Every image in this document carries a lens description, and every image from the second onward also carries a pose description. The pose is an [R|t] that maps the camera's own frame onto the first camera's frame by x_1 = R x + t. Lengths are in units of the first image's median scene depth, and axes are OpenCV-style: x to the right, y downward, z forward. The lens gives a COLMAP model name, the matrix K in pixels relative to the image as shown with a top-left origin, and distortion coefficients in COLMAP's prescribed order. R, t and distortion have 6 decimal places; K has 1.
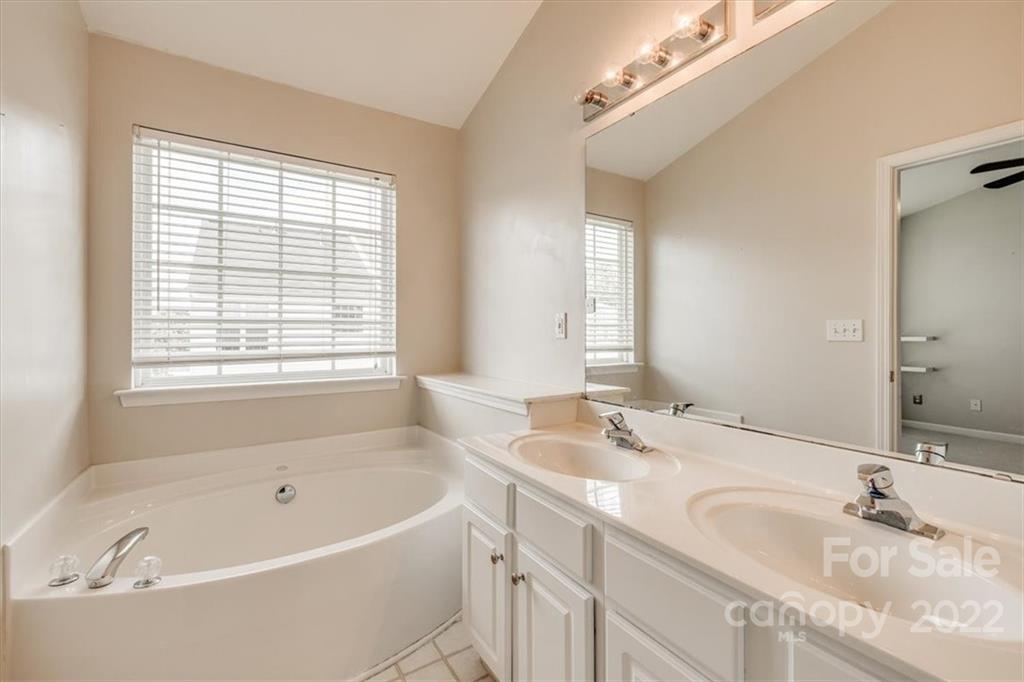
lens RADIAL K [[438.2, 0, 509.9], [0, 438.2, 334.7], [0, 0, 1]] dist [0.002065, 0.000419]
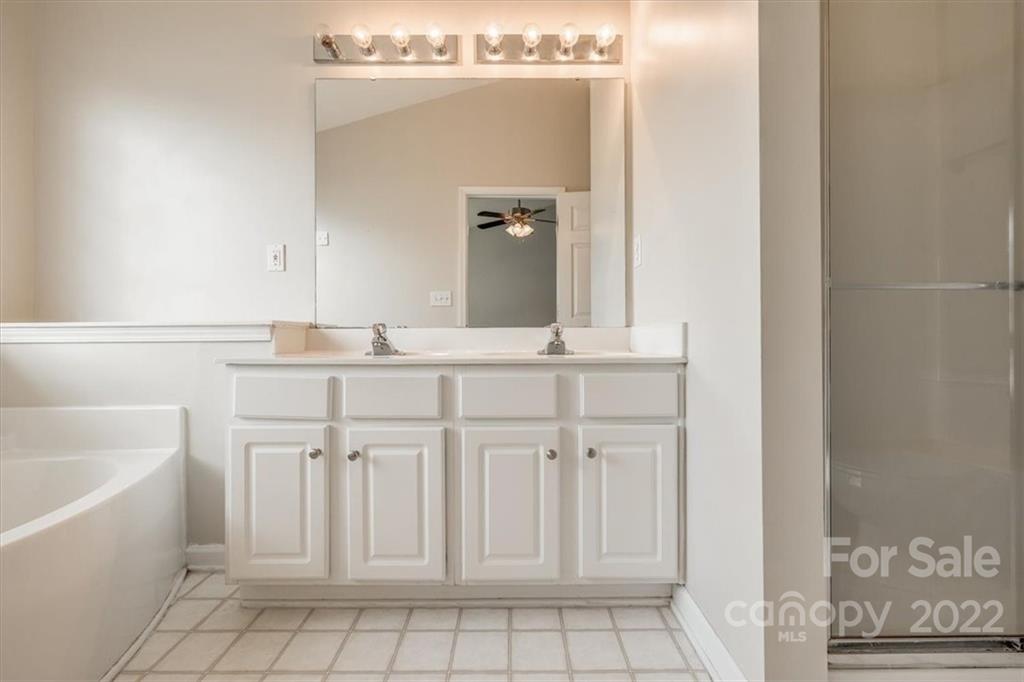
lens RADIAL K [[438.2, 0, 499.7], [0, 438.2, 347.0], [0, 0, 1]] dist [0.002065, 0.000419]
pose [[0.533541, -0.007062, 0.845745, -0.499345], [0.009346, 0.999953, 0.002454, 0.201972], [-0.845723, 0.006595, 0.533582, 0.076150]]
